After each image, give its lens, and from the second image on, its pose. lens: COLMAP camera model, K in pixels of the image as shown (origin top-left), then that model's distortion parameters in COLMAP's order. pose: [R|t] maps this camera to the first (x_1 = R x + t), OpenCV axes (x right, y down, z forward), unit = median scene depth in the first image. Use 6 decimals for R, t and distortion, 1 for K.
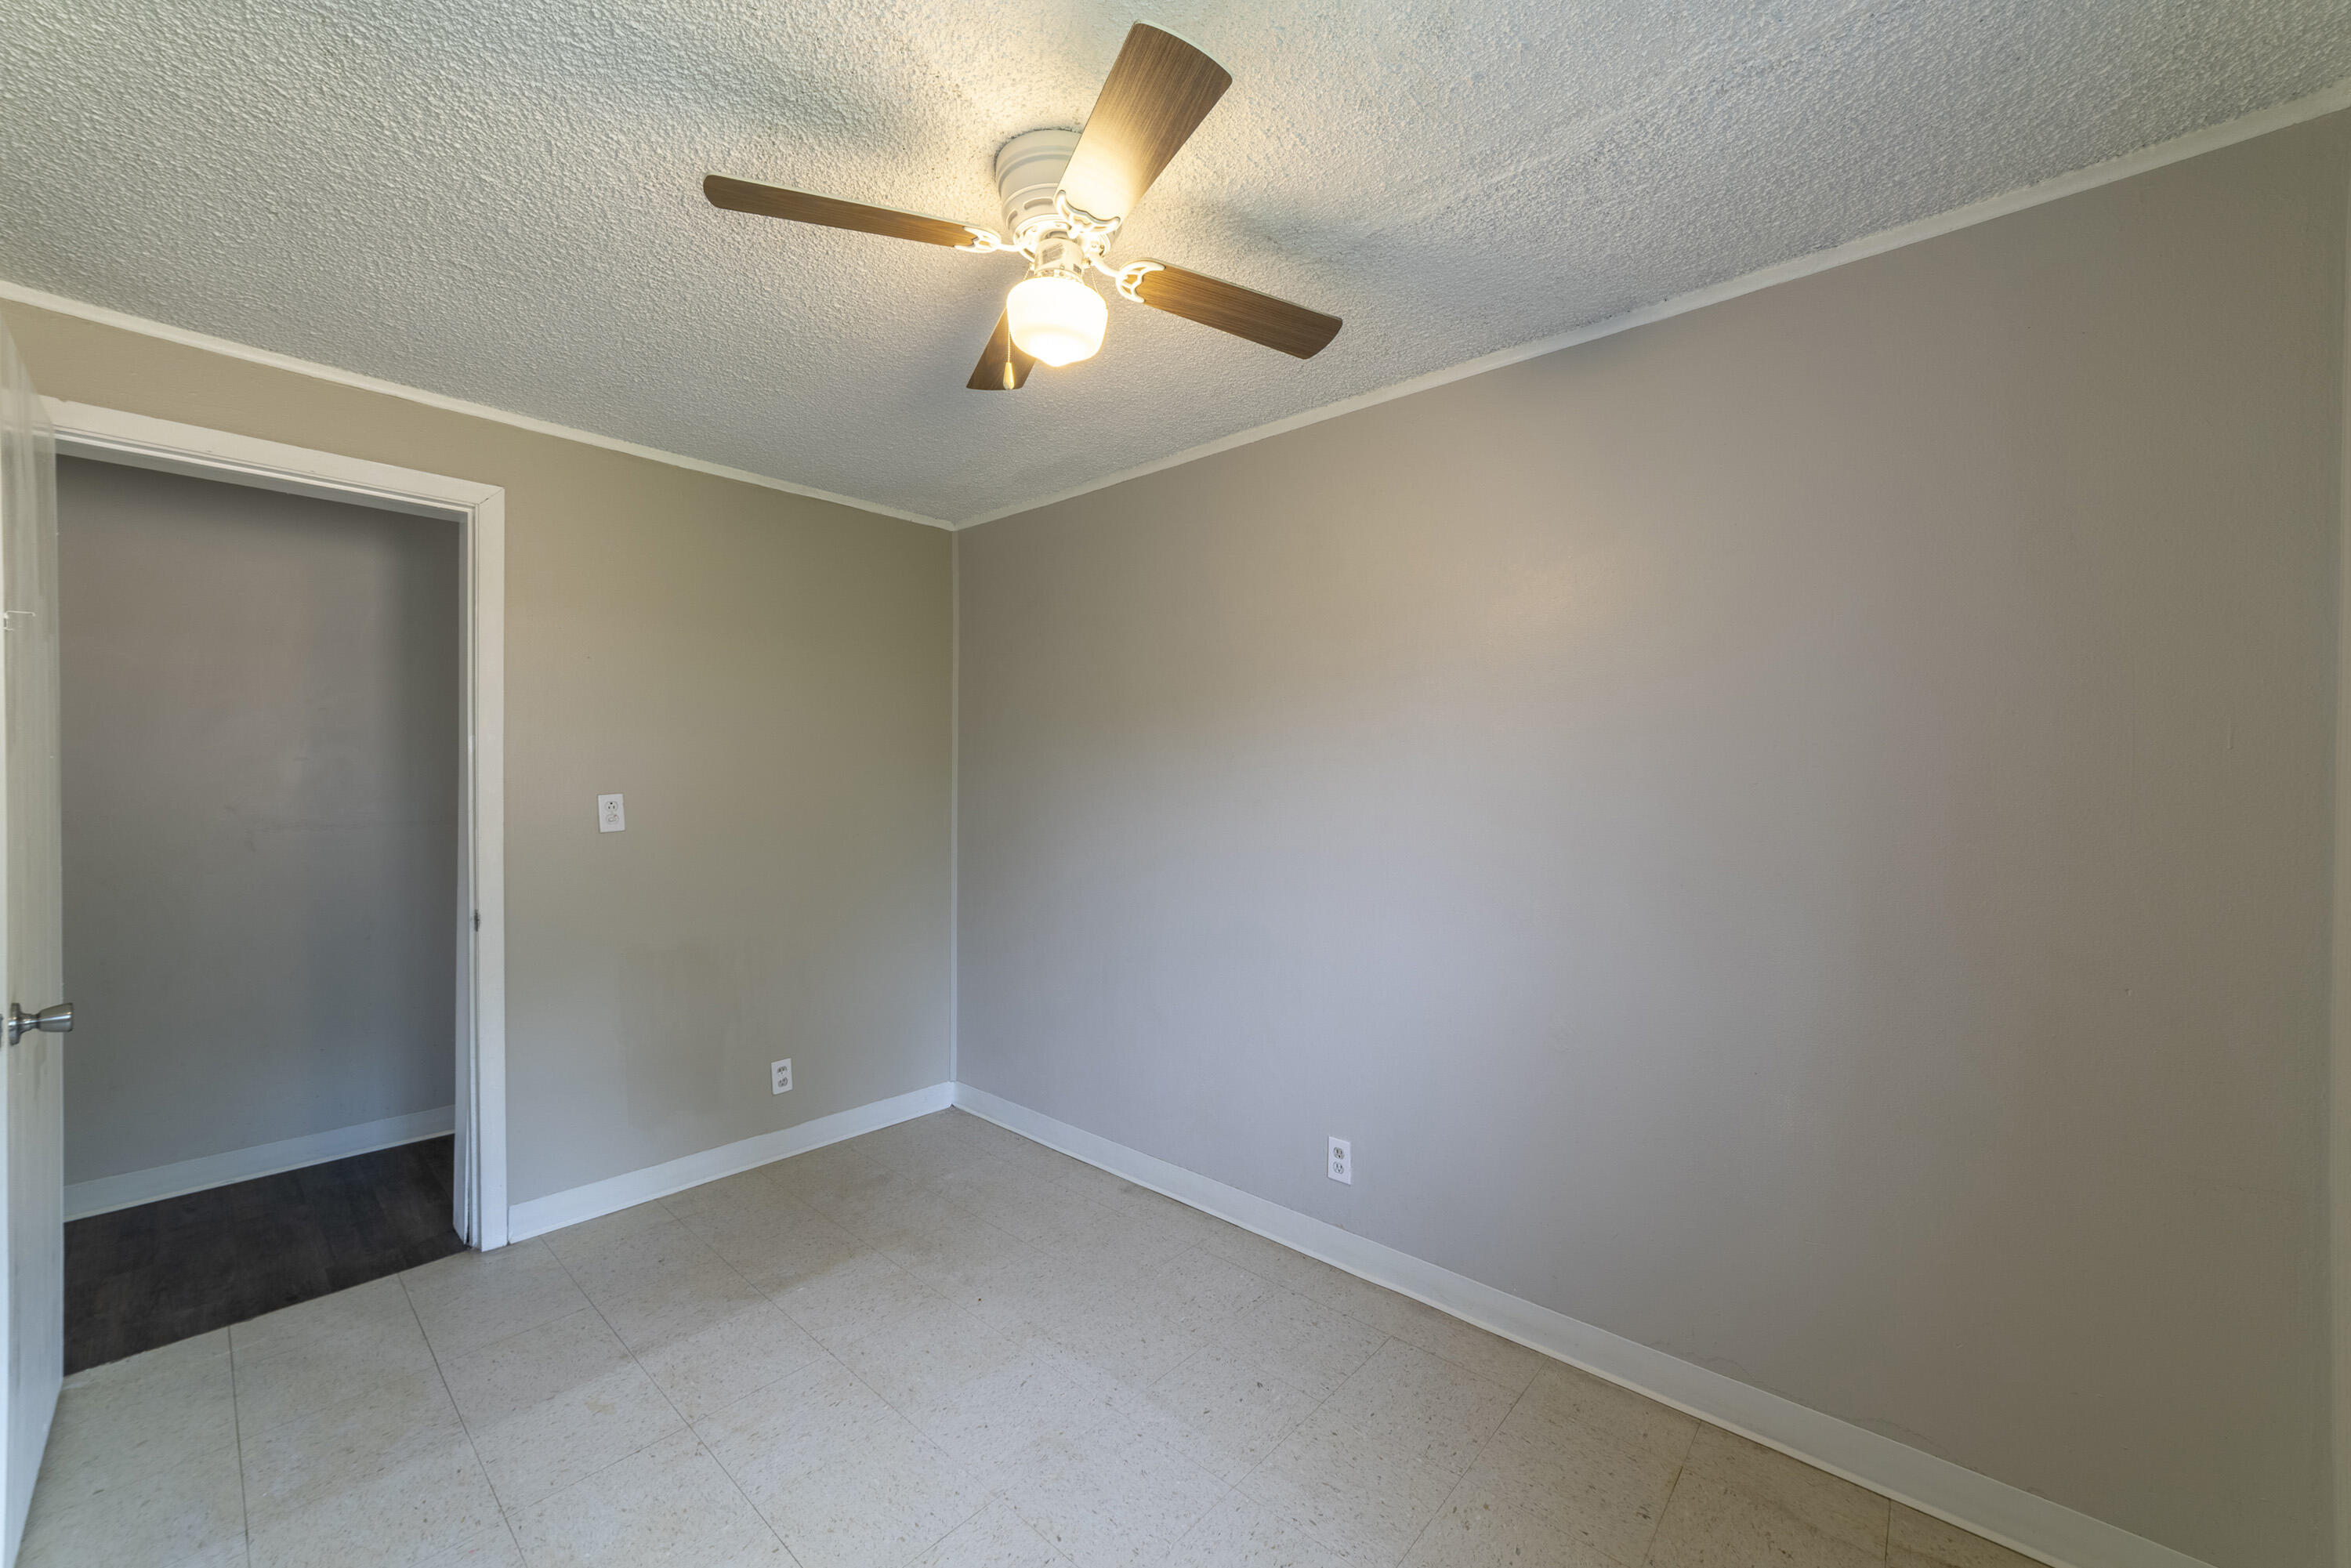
lens RADIAL K [[896.4, 0, 1167.0], [0, 896.4, 780.5], [0, 0, 1]] dist [-0.026096, 0.008537]
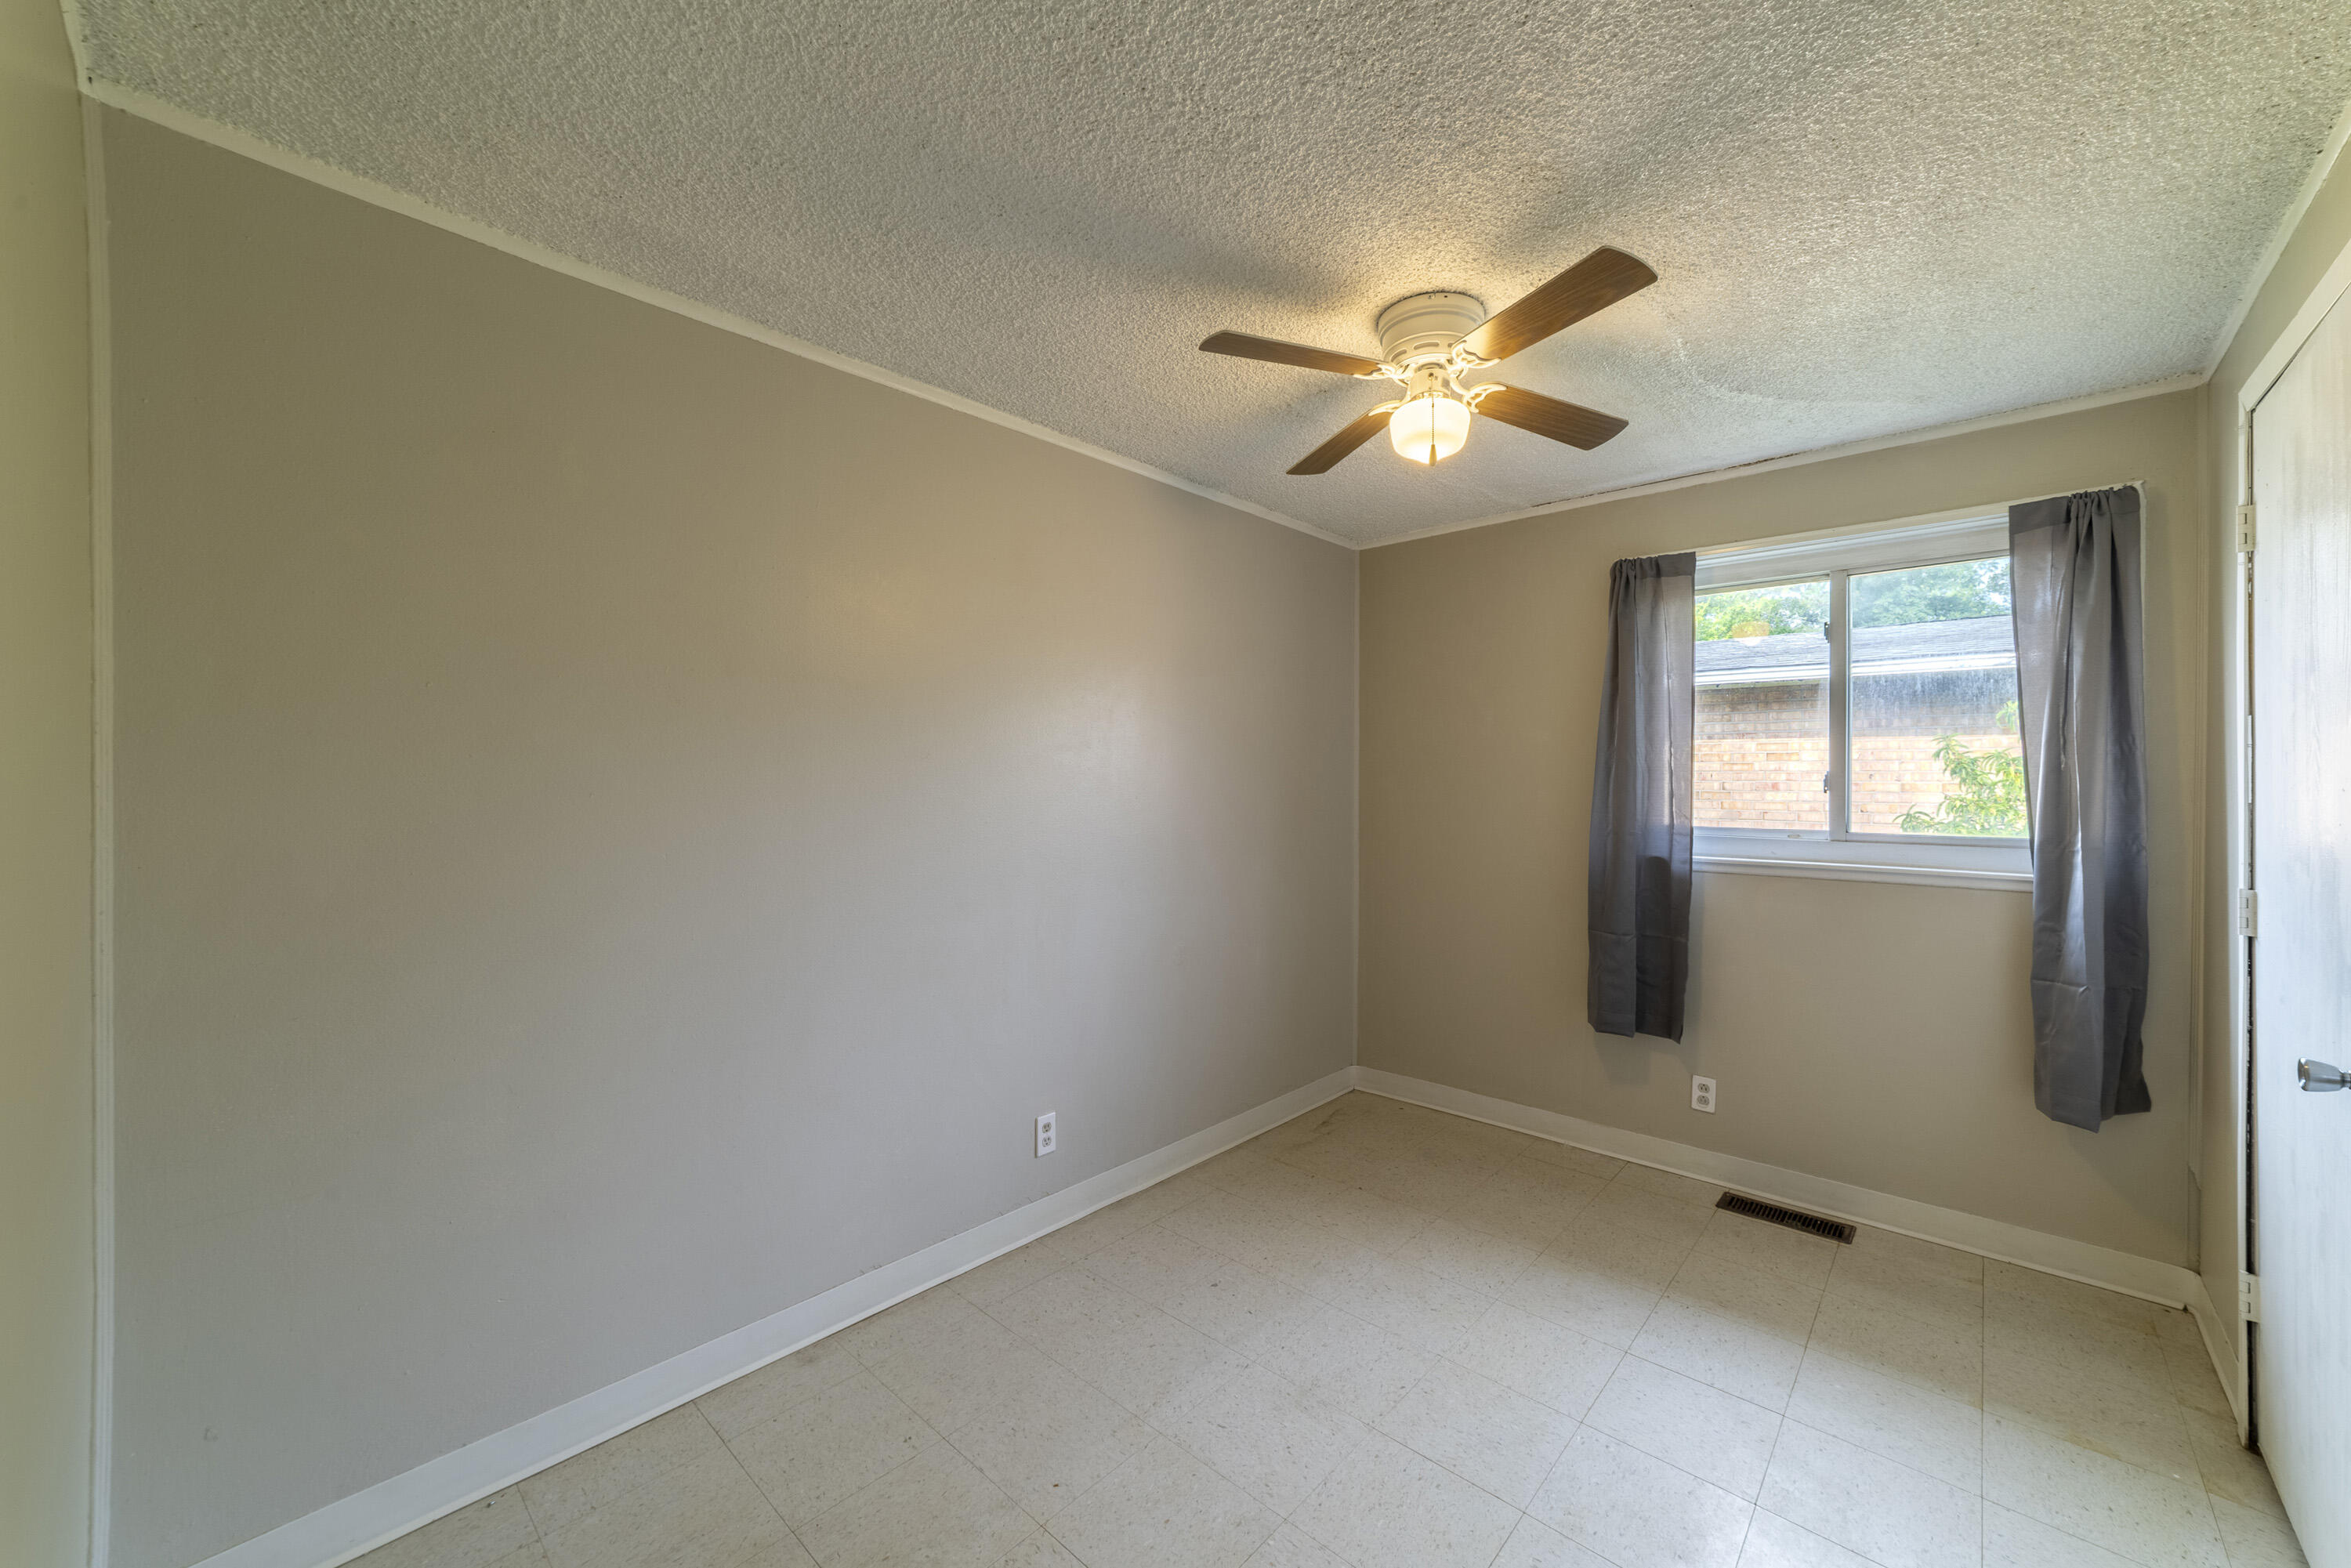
lens RADIAL K [[896.4, 0, 1167.0], [0, 896.4, 780.5], [0, 0, 1]] dist [-0.026096, 0.008537]
pose [[0.023705, -0.009373, 0.999675, -0.913306], [-0.002225, 0.999953, 0.009428, -0.013661], [-0.999717, -0.002447, 0.023683, 0.861224]]
